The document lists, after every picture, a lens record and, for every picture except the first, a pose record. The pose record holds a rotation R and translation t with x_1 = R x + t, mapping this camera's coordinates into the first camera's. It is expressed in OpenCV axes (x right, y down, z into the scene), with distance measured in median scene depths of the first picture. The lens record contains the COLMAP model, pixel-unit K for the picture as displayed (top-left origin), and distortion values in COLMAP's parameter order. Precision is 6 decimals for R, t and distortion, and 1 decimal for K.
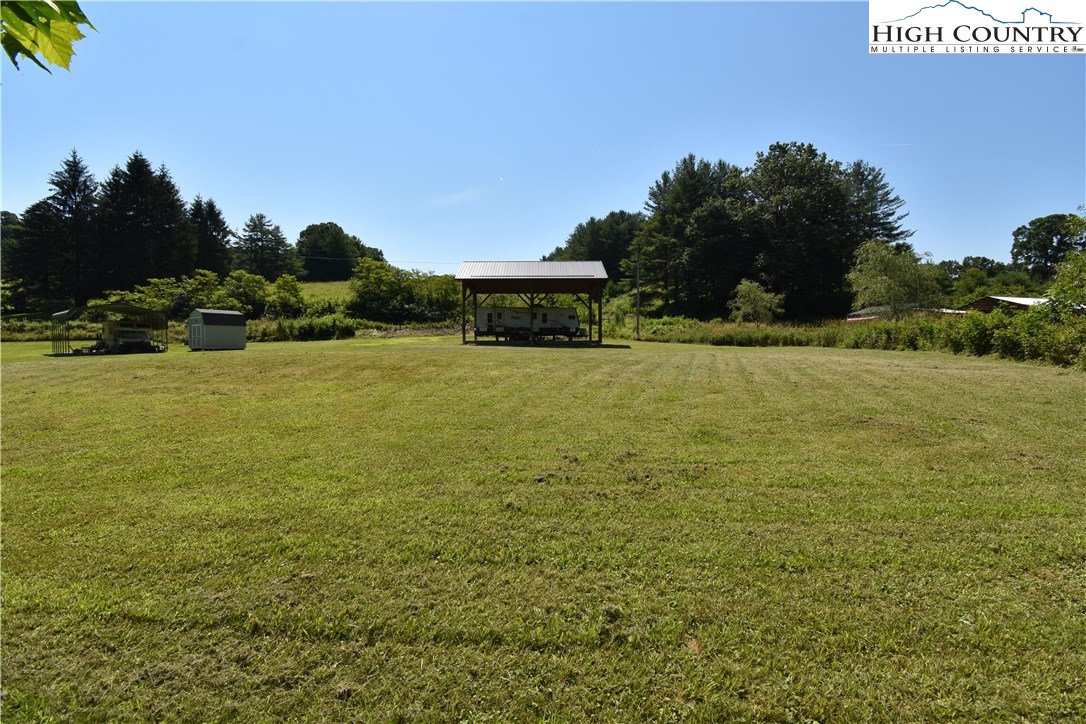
lens RADIAL K [[487.4, 0, 561.2], [0, 487.4, 364.9], [0, 0, 1]] dist [0.002781, -0.020818]
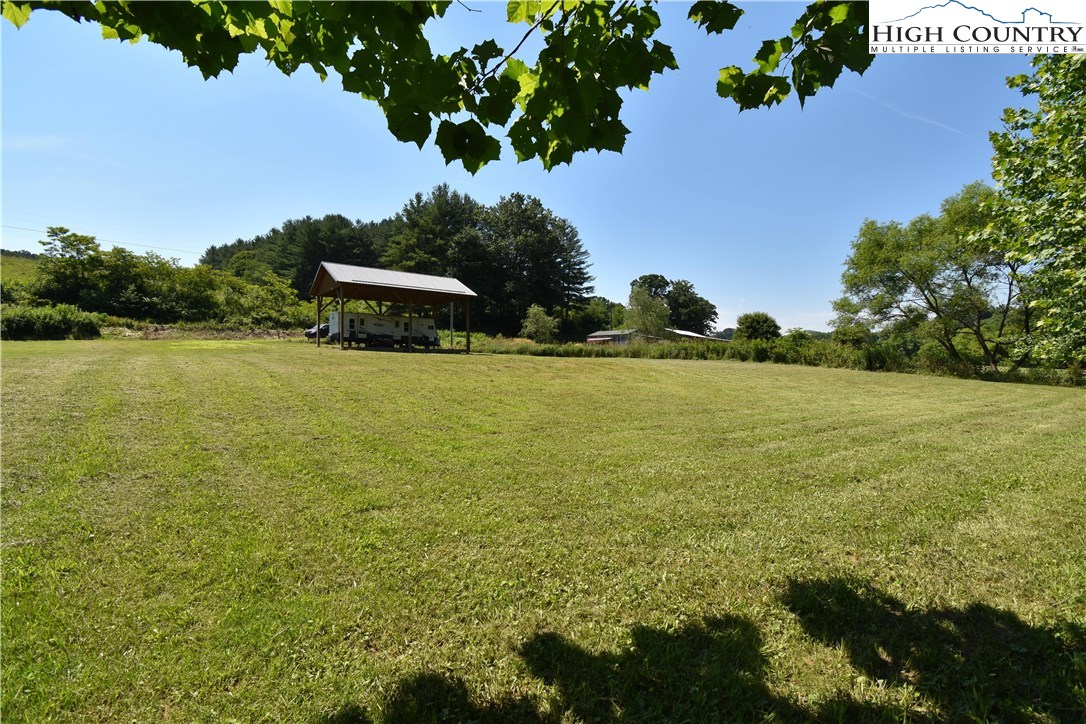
lens RADIAL K [[487.4, 0, 561.2], [0, 487.4, 364.9], [0, 0, 1]] dist [0.002781, -0.020818]
pose [[0.769963, 0.006201, 0.638058, -0.334104], [0.011034, 0.999674, -0.023030, 0.009585], [-0.637993, 0.024773, 0.769644, -0.007947]]
